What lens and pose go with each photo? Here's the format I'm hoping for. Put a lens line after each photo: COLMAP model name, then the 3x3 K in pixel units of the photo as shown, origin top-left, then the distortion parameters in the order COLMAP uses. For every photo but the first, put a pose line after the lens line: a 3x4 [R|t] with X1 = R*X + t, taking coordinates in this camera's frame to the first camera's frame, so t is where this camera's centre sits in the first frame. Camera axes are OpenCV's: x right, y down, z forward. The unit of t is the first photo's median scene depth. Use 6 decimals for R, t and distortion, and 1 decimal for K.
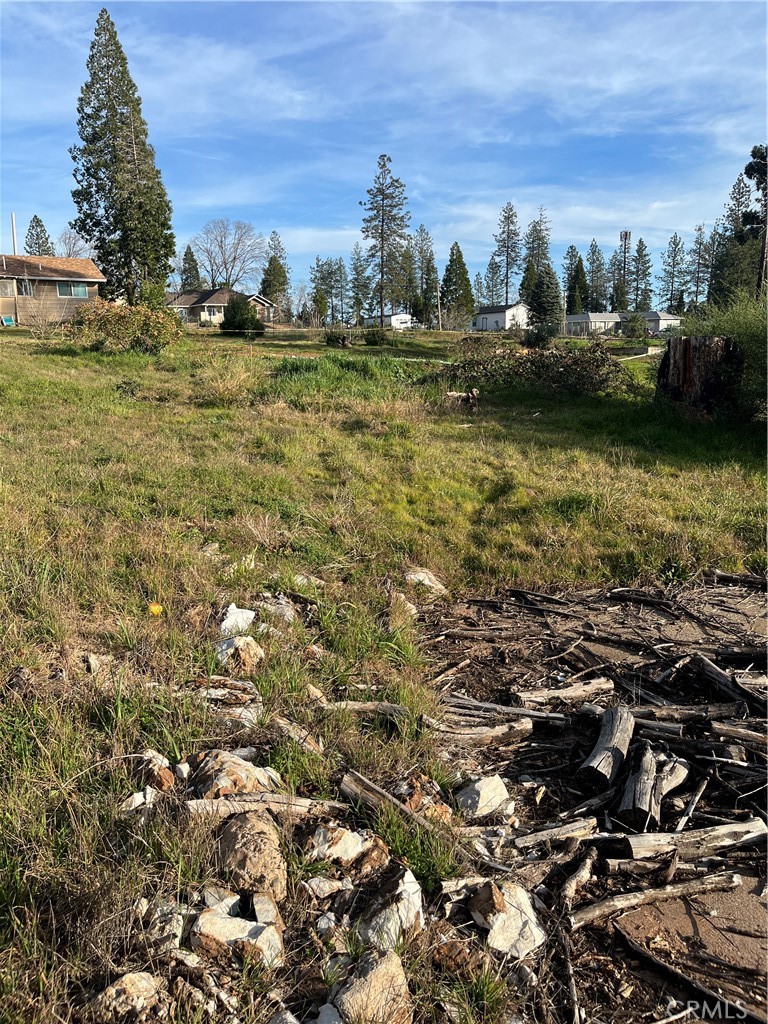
lens RADIAL K [[769.7, 0, 389.4], [0, 769.7, 495.2], [0, 0, 1]] dist [0.056828, -0.089111]
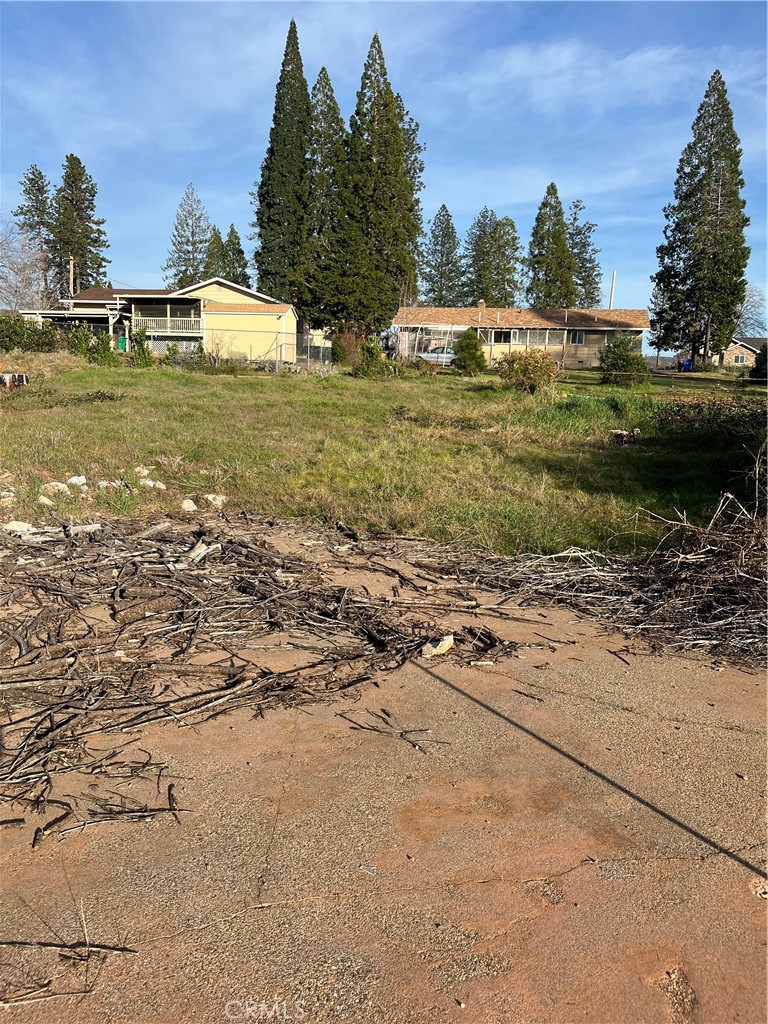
lens RADIAL K [[769.7, 0, 384.3], [0, 769.7, 513.0], [0, 0, 1]] dist [0.056828, -0.089111]
pose [[0.718385, 0.145505, -0.680258, 0.588283], [-0.169400, 0.985034, 0.031802, 0.014160], [0.674705, 0.092390, 0.732283, -0.067776]]
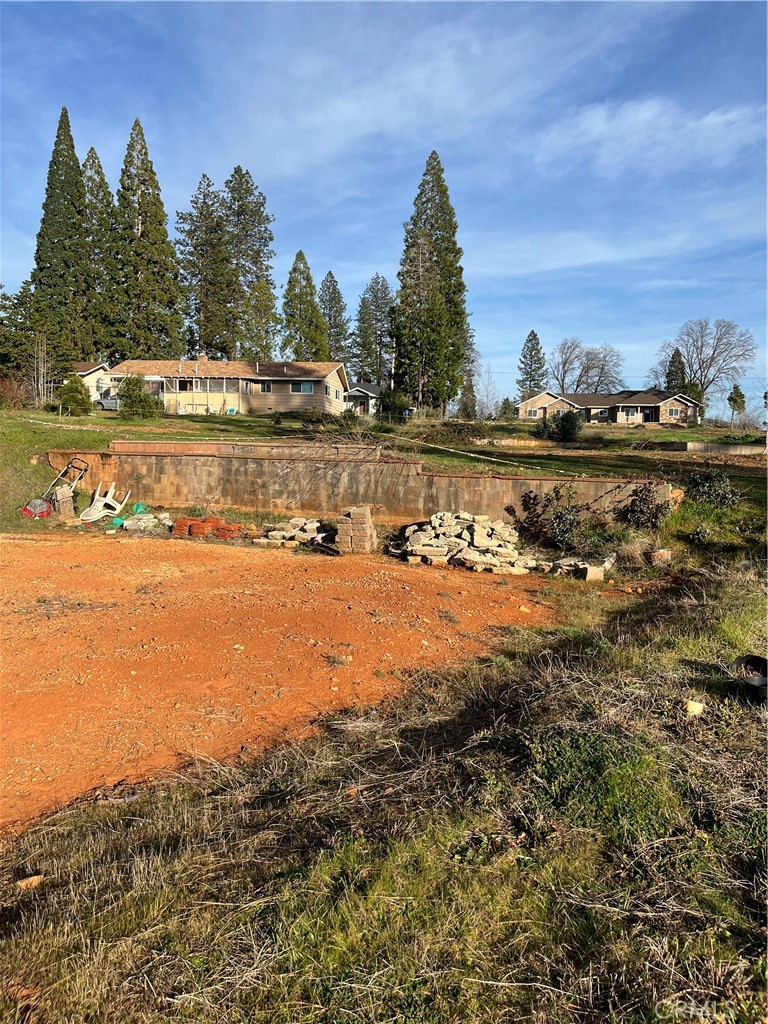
lens RADIAL K [[769.7, 0, 390.3], [0, 769.7, 512.9], [0, 0, 1]] dist [0.056828, -0.089111]
pose [[0.736875, 0.087028, -0.670404, 2.334748], [-0.161262, 0.985680, -0.049297, -0.148640], [0.656513, 0.144436, 0.740357, 1.001516]]
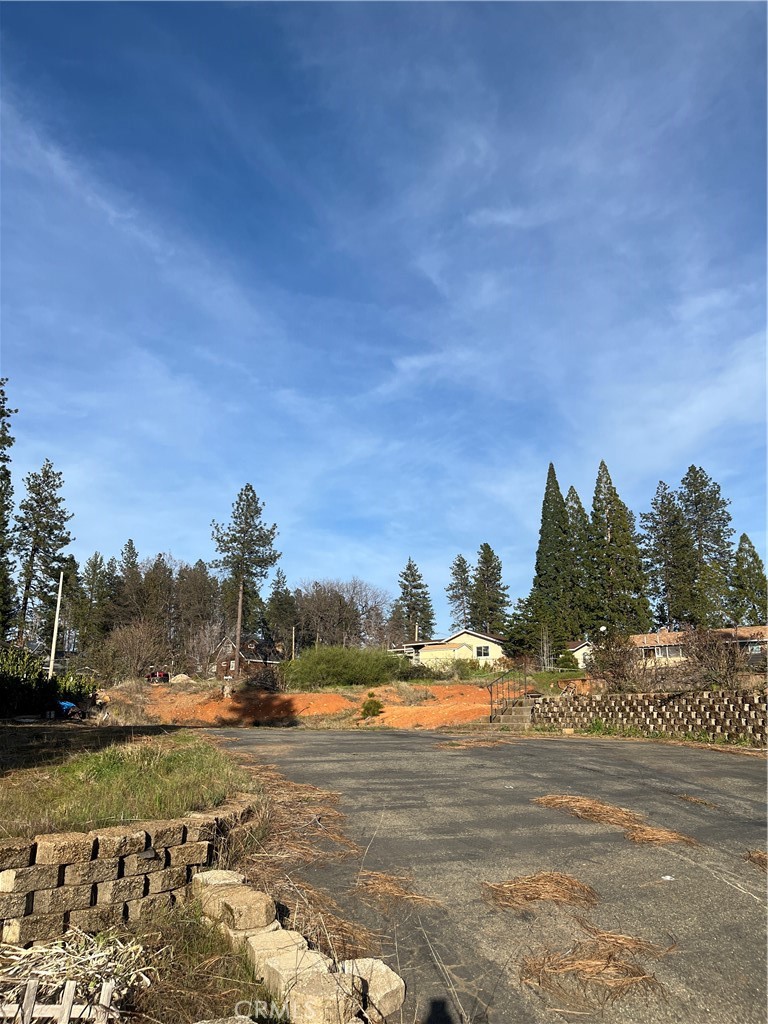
lens RADIAL K [[769.7, 0, 382.5], [0, 769.7, 513.3], [0, 0, 1]] dist [0.056828, -0.089111]
pose [[0.213249, -0.238520, -0.947435, 3.909864], [-0.193498, 0.940221, -0.280256, 0.162240], [0.957645, 0.243091, 0.154348, 0.285612]]
